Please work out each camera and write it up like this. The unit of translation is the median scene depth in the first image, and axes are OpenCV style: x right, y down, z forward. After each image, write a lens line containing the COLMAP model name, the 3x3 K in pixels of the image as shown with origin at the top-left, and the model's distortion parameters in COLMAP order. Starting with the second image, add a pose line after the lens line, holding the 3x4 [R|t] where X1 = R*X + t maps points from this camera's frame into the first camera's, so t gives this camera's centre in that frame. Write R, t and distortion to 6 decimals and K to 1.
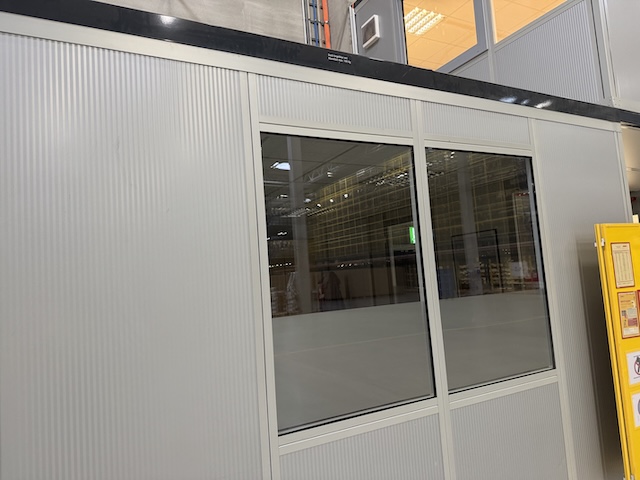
lens RADIAL K [[444.6, 0, 320.0], [0, 444.6, 240.0], [0, 0, 1]] dist [-0.004419, -0.003848]
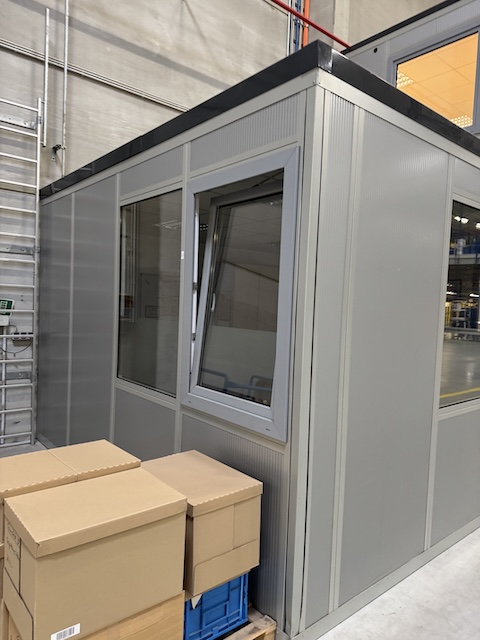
lens RADIAL K [[452.1, 0, 240.0], [0, 452.1, 320.0], [0, 0, 1]] dist [0.021986, -0.025584]
pose [[0.972829, 0.095657, 0.210840, -0.582367], [-0.121573, 0.986063, 0.113573, 0.022788], [-0.197037, -0.136120, 0.970900, -0.188672]]
